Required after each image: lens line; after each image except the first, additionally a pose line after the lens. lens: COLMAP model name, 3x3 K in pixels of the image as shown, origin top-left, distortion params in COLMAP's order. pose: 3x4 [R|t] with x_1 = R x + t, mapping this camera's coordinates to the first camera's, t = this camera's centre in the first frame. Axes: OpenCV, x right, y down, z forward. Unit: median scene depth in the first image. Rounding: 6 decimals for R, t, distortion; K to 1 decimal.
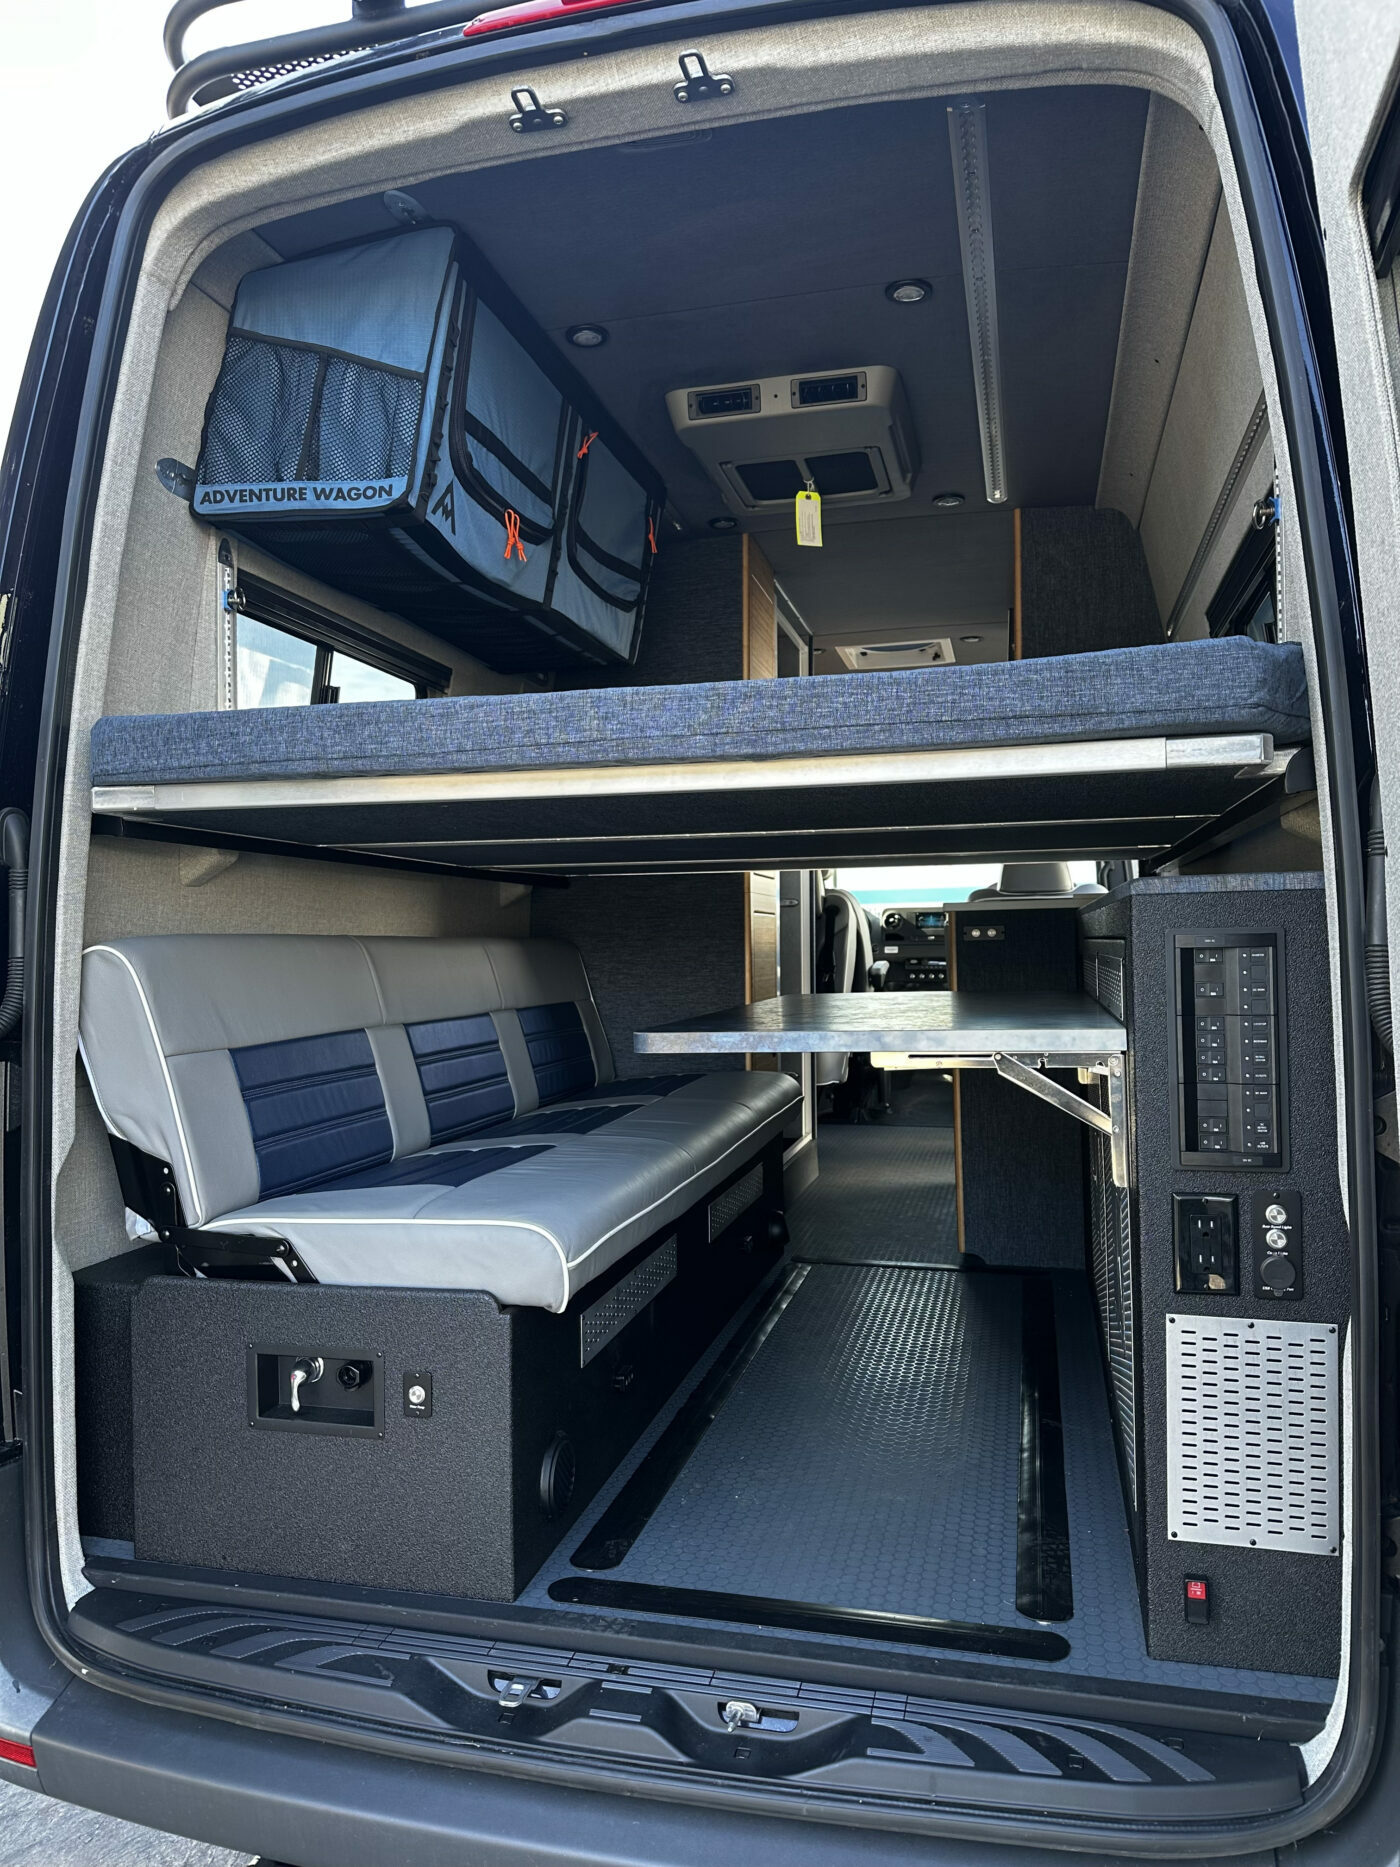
lens RADIAL K [[1321.5, 0, 683.7], [0, 1321.5, 929.9], [0, 0, 1]] dist [0.037823, -0.039046]
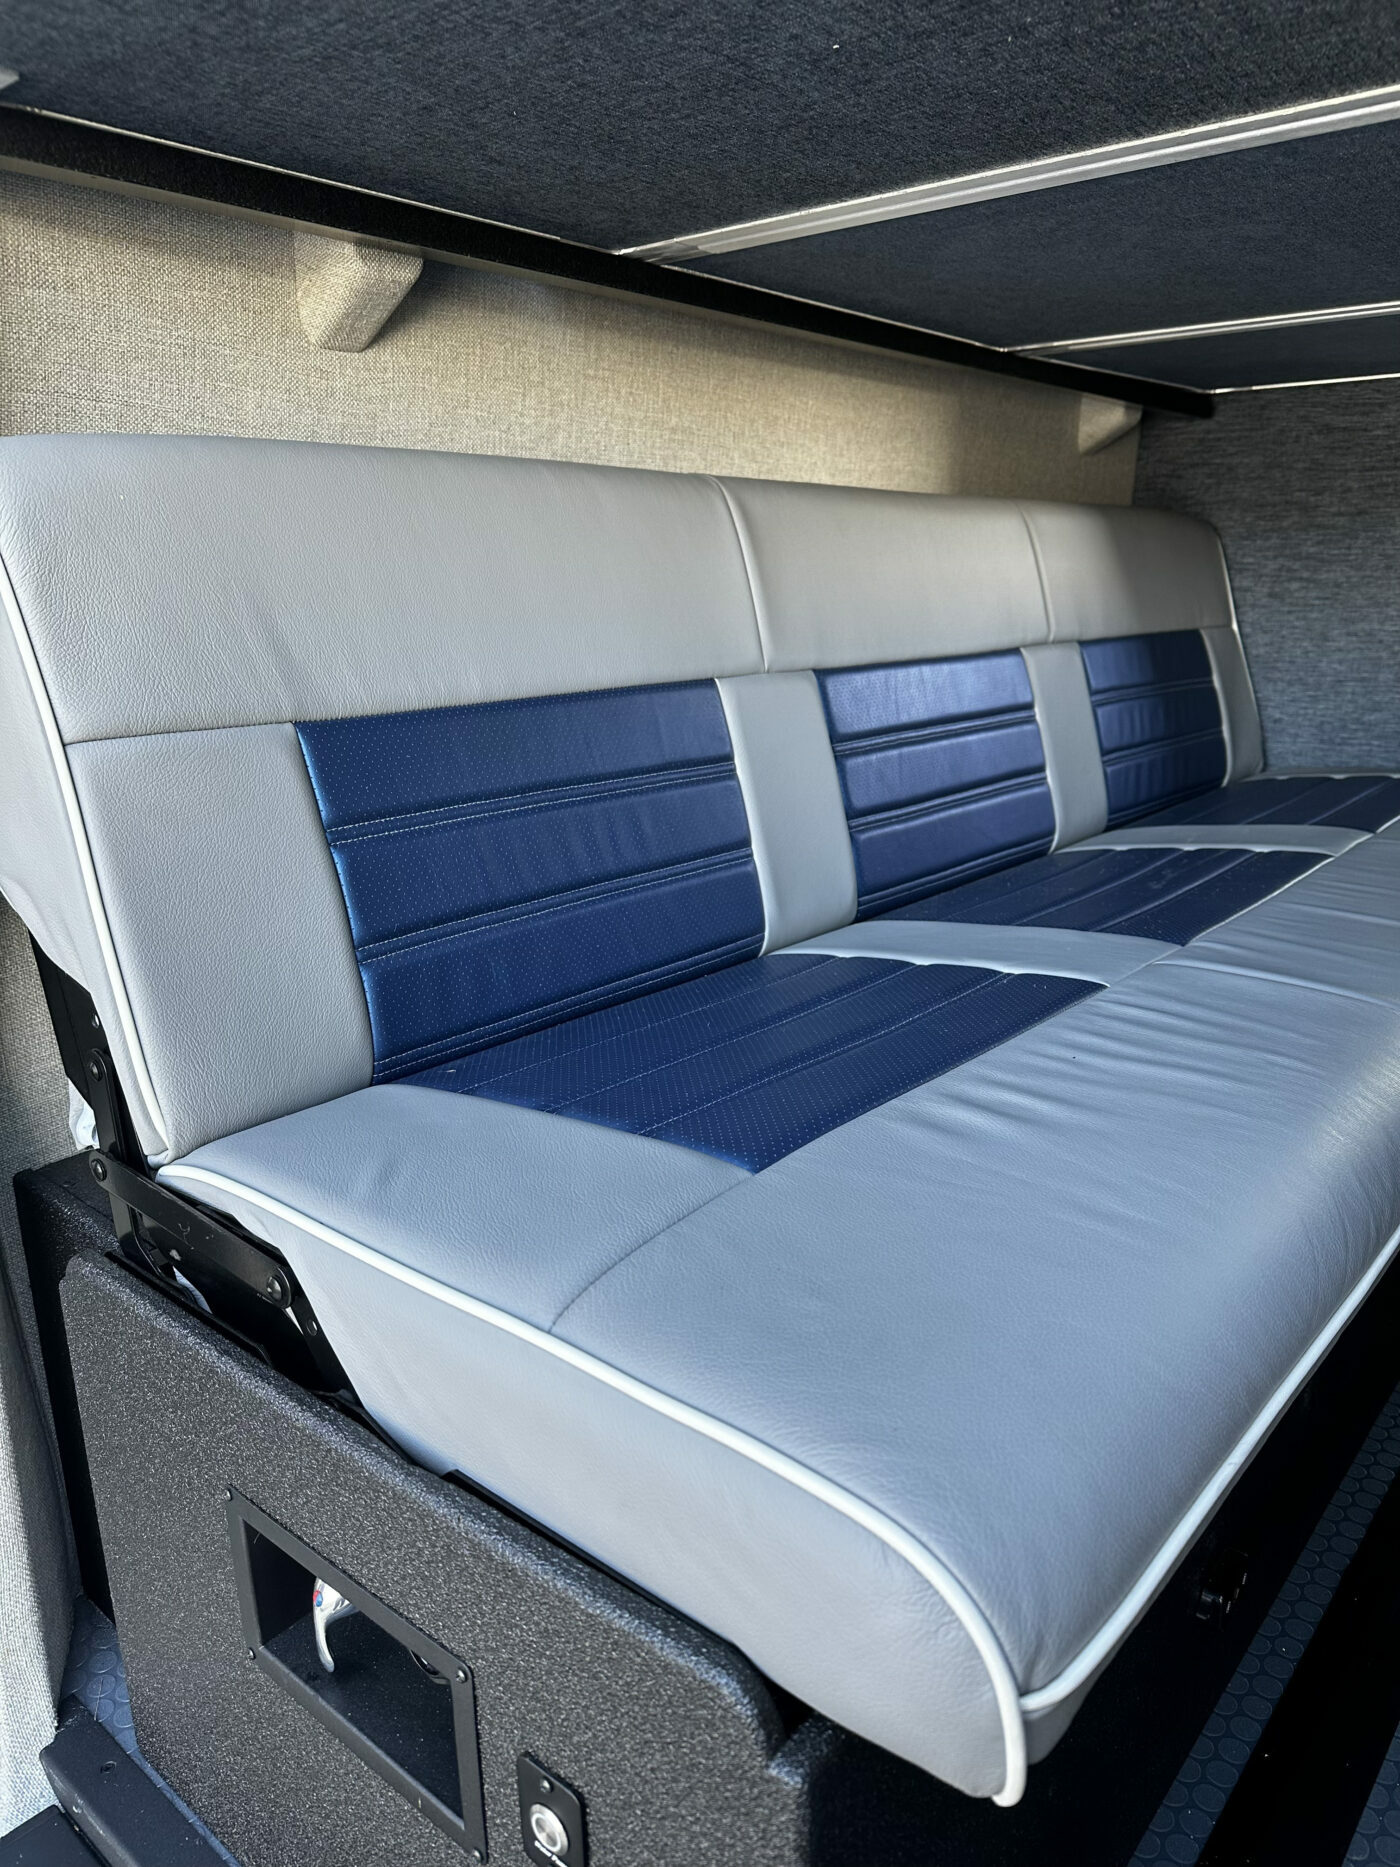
lens RADIAL K [[1321.5, 0, 716.3], [0, 1321.5, 928.1], [0, 0, 1]] dist [0.037823, -0.039046]
pose [[0.908254, 0.121119, -0.400507, -0.054009], [-0.005050, 0.960292, 0.278953, 0.037840], [0.418390, -0.251337, 0.872800, 0.754304]]
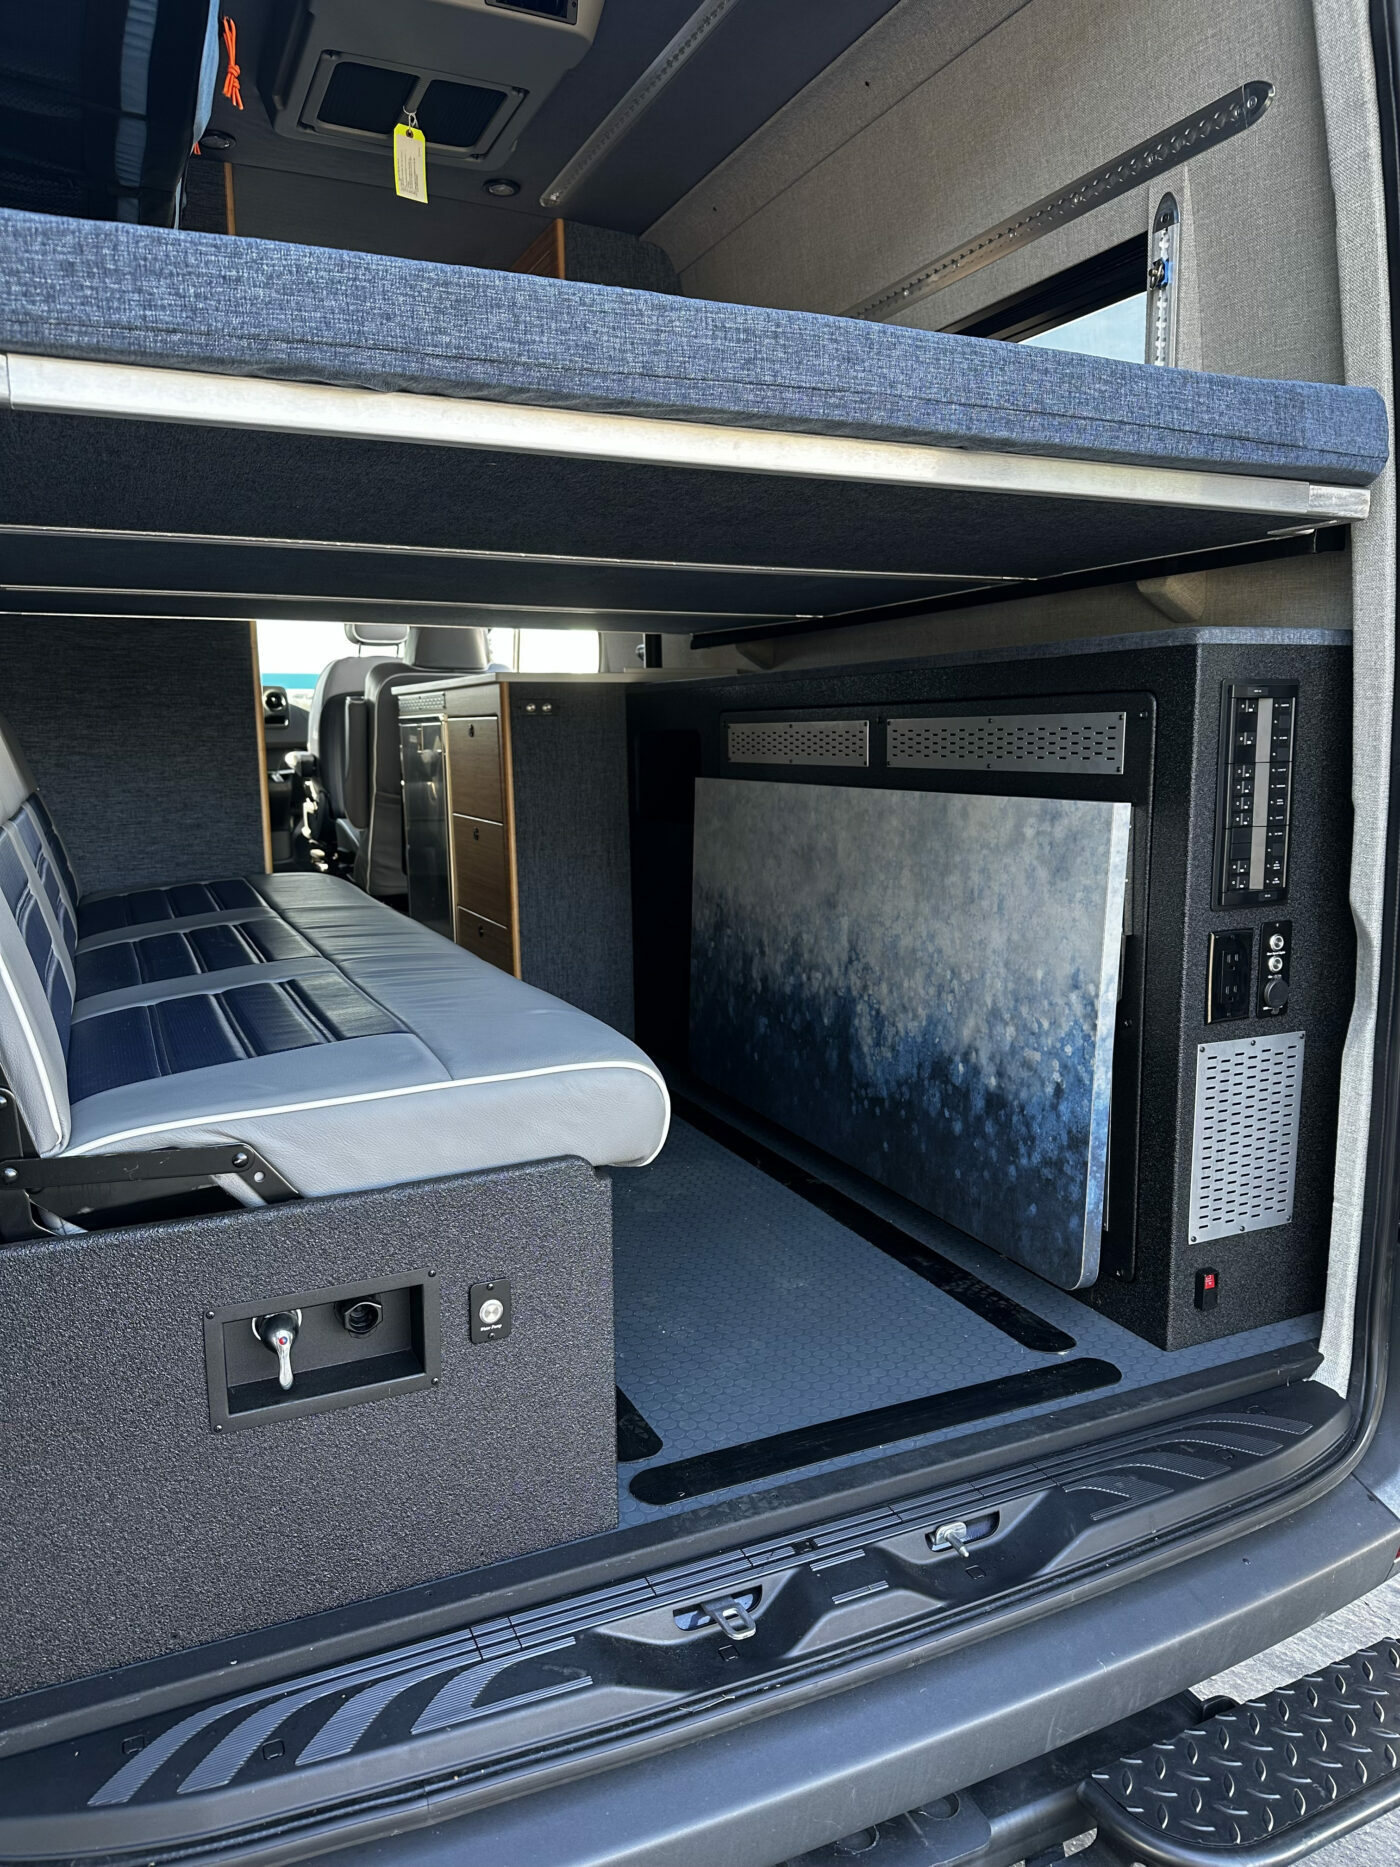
lens RADIAL K [[1321.5, 0, 689.6], [0, 1321.5, 938.7], [0, 0, 1]] dist [0.037823, -0.039046]
pose [[0.769994, -0.092075, 0.631373, -0.533554], [-0.007457, 0.988167, 0.153202, 0.037386], [-0.638008, -0.122673, 0.760196, 0.395097]]
